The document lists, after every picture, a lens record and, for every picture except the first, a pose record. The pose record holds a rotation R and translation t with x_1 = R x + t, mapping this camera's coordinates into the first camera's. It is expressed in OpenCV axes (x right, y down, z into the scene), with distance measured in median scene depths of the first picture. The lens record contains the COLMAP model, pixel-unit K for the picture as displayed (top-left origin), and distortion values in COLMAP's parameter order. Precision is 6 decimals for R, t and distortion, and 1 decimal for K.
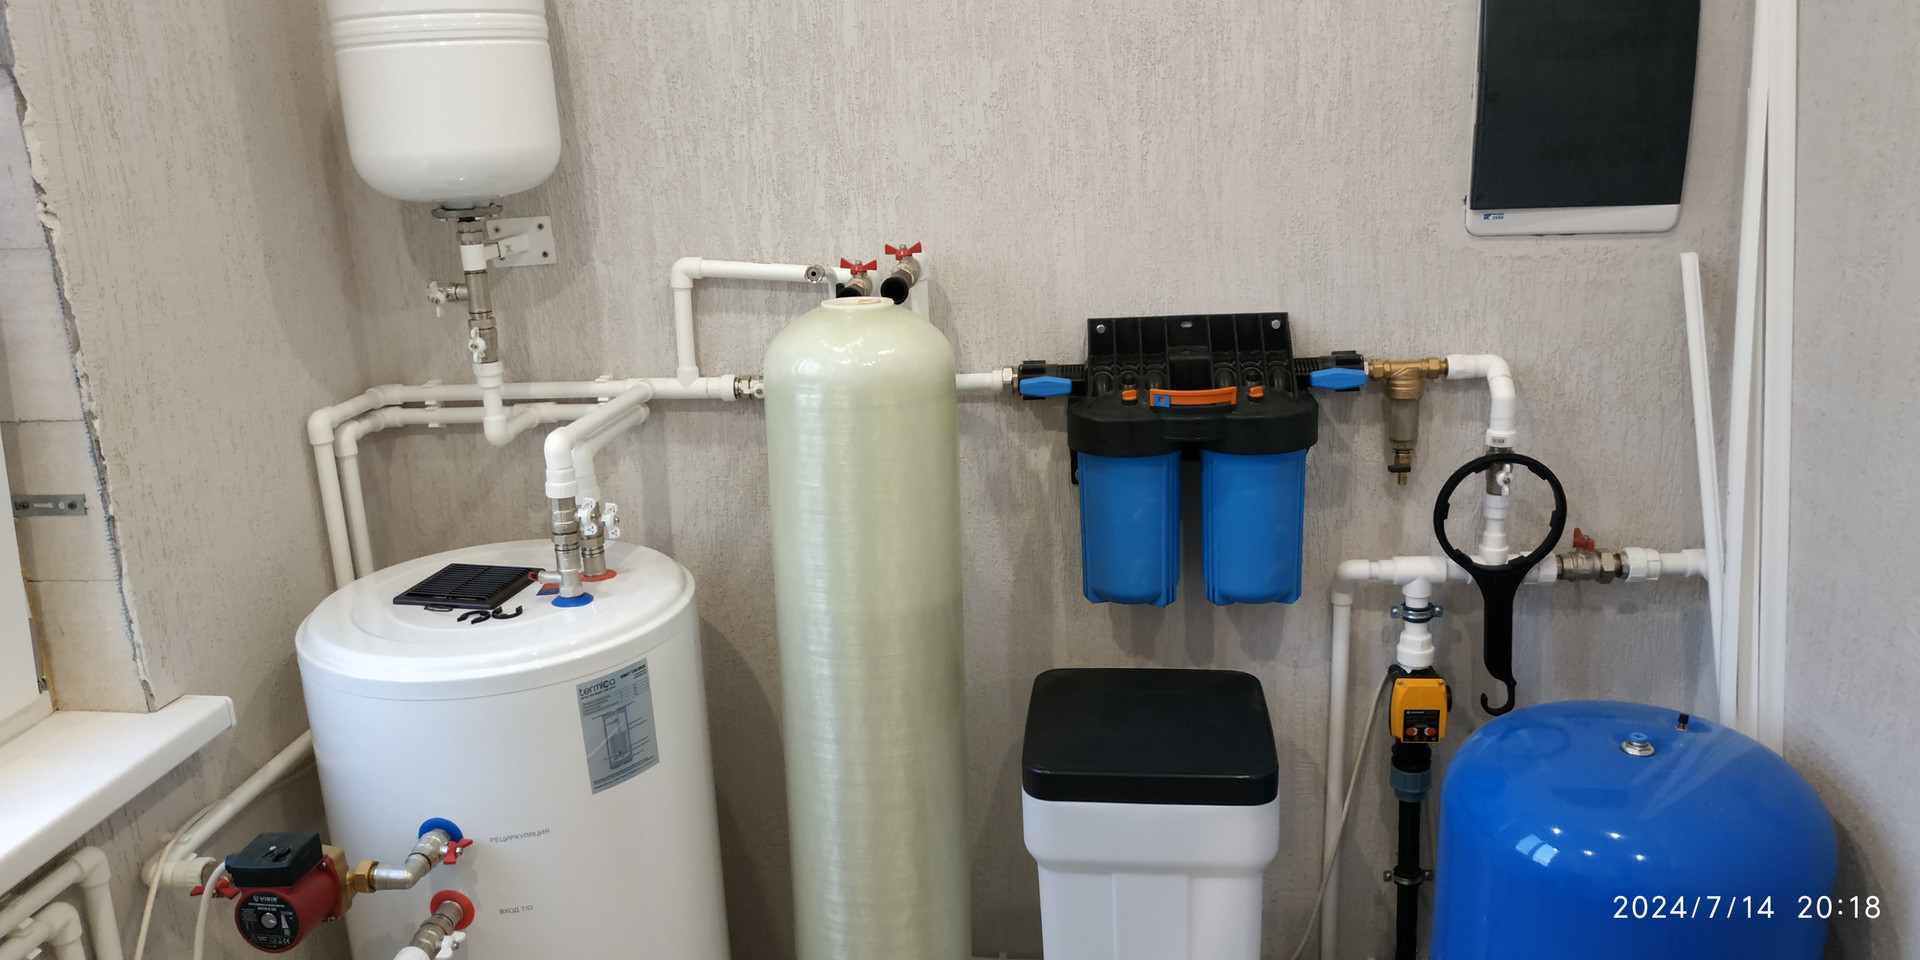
lens RADIAL K [[1386.8, 0, 970.9], [0, 1386.8, 472.7], [0, 0, 1]] dist [0.048204, -0.086414]
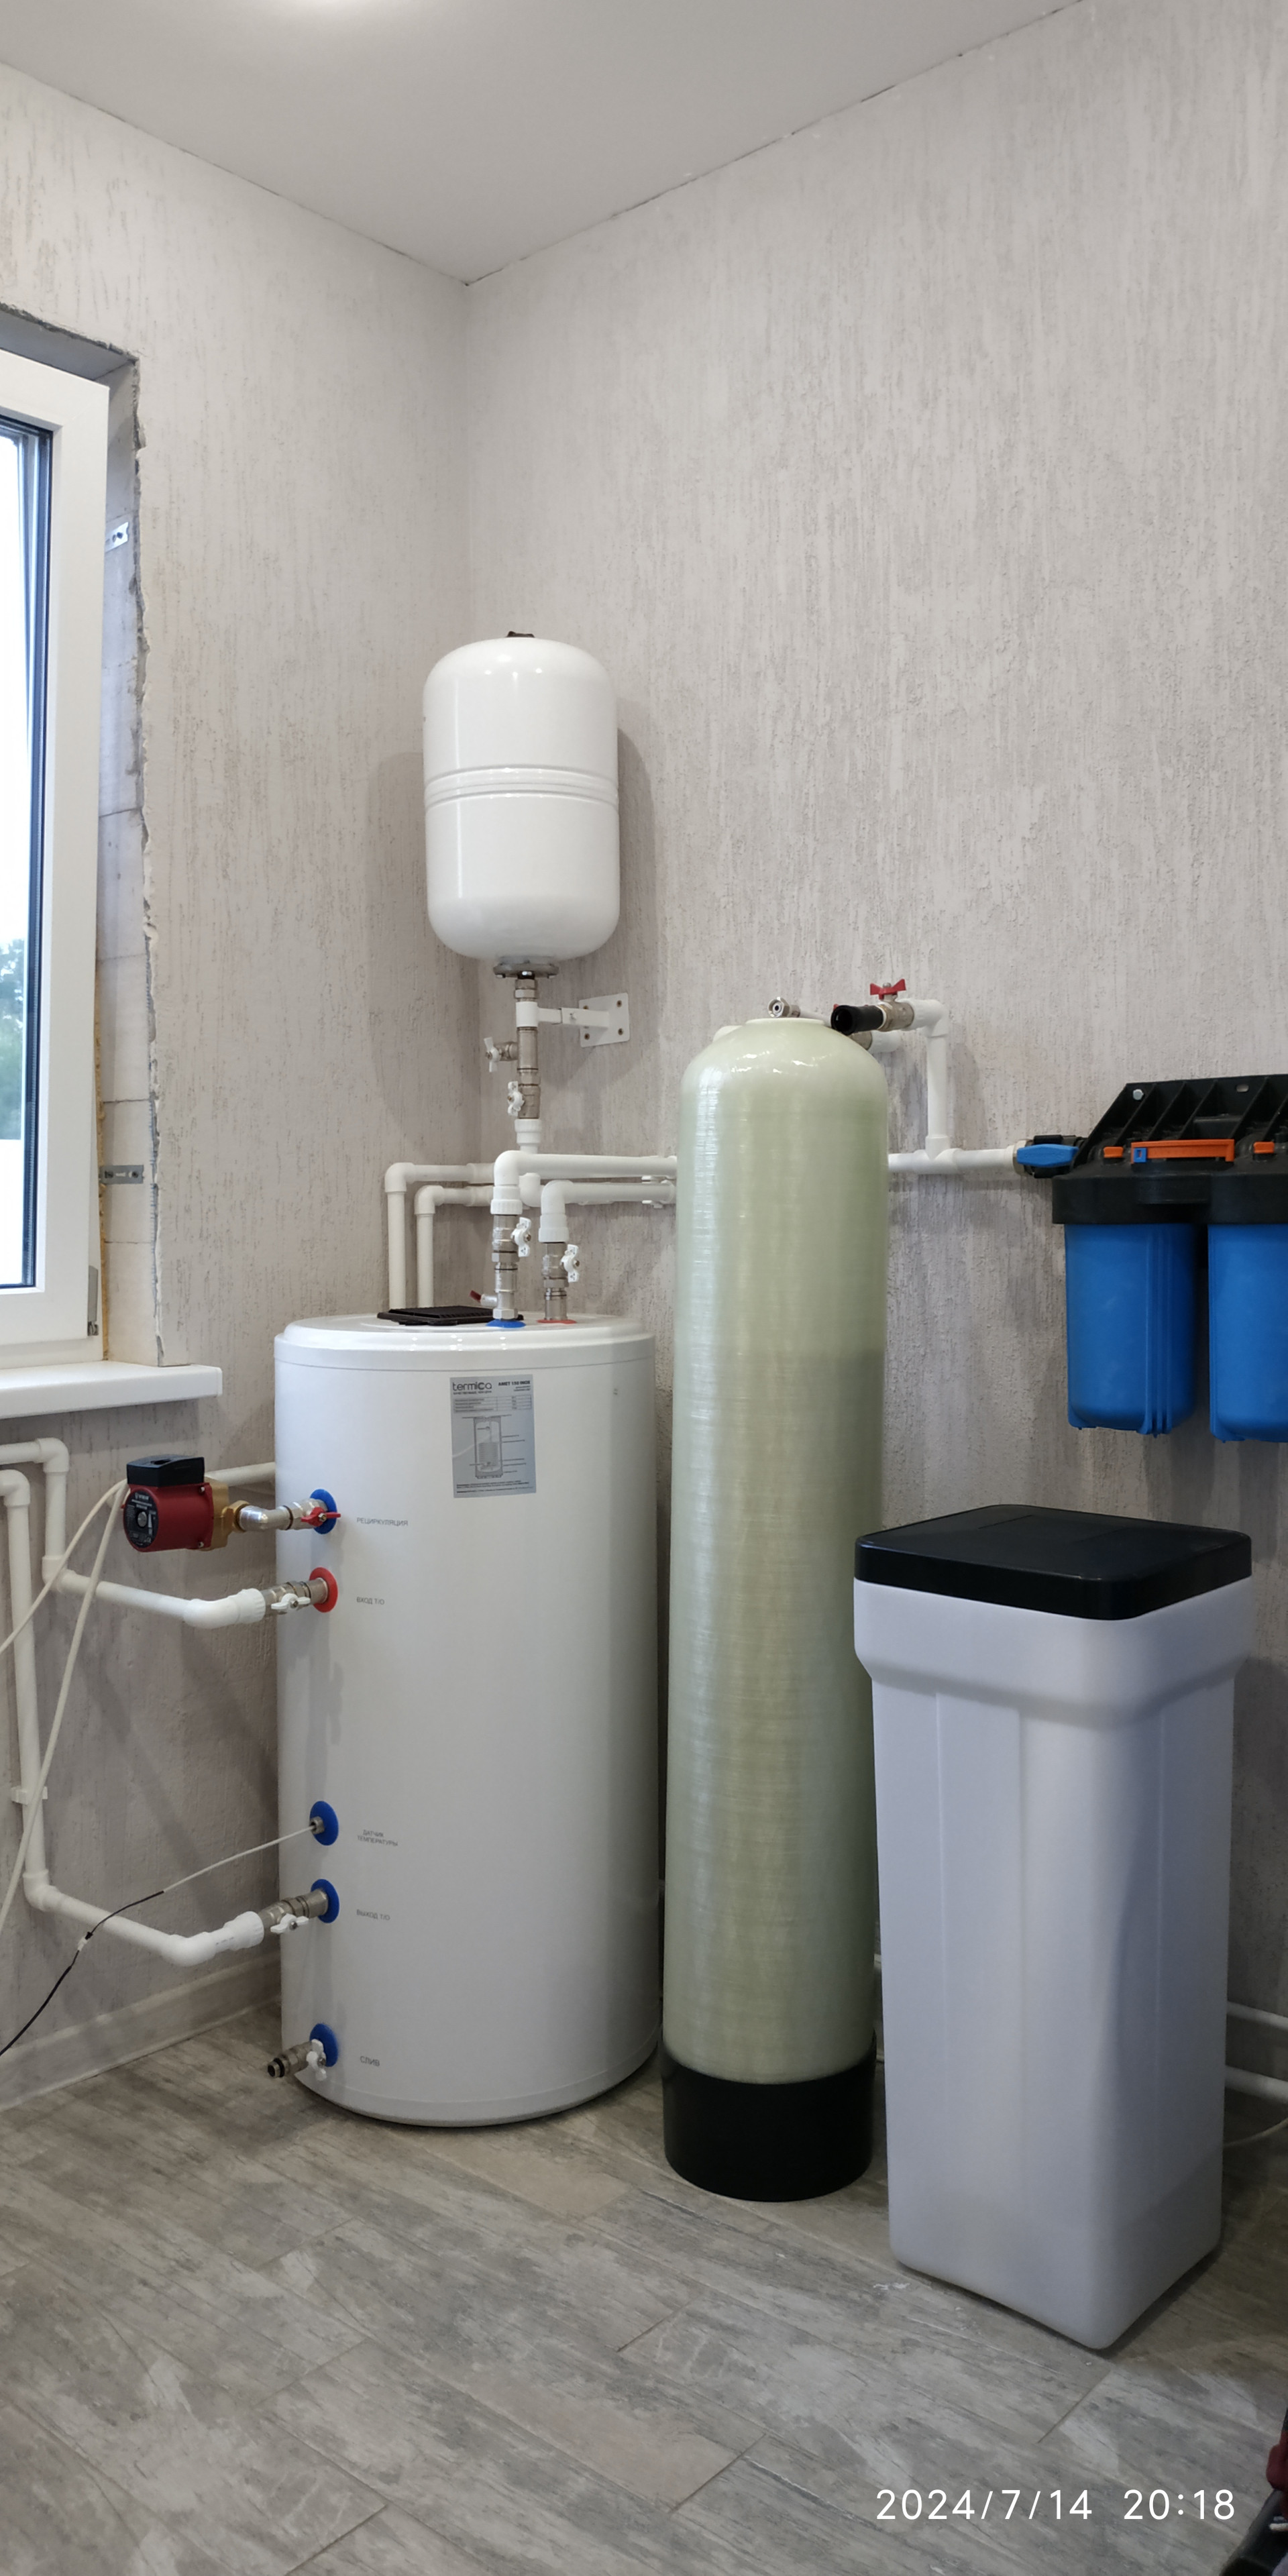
lens RADIAL K [[1860.7, 0, 649.5], [0, 1860.7, 1291.6], [0, 0, 1]] dist [0.048204, -0.086414]
pose [[0.813607, 0.062464, -0.578050, 0.517905], [-0.177457, 0.973450, -0.144580, 0.223833], [0.553672, 0.220211, 0.803090, -0.004350]]
